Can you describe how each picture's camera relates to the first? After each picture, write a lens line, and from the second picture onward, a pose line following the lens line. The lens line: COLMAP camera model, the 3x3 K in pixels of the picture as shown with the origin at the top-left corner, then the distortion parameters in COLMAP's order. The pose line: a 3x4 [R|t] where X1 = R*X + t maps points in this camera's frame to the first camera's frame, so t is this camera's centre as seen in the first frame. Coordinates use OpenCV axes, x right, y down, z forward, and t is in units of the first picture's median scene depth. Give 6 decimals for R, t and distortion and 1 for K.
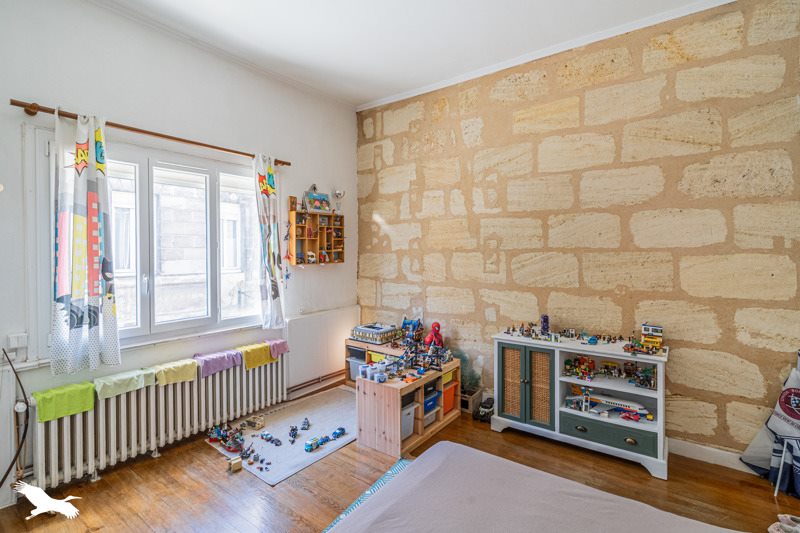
lens RADIAL K [[385.8, 0, 396.8], [0, 385.8, 259.9], [0, 0, 1]] dist [0.004054, 0.002836]
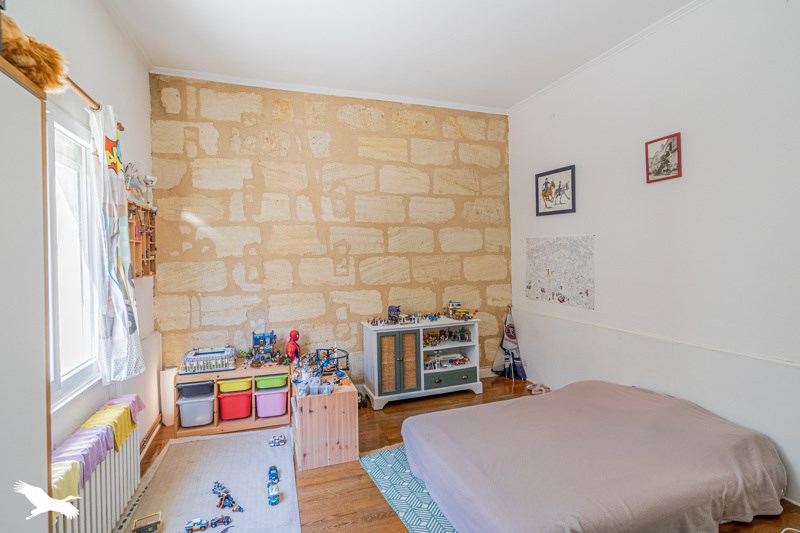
lens RADIAL K [[385.8, 0, 394.9], [0, 385.8, 261.6], [0, 0, 1]] dist [0.004054, 0.002836]
pose [[0.567004, -0.022822, 0.823399, -0.647758], [0.036779, 0.999321, 0.002371, -0.004565], [-0.822893, 0.028939, 0.567459, 0.276651]]
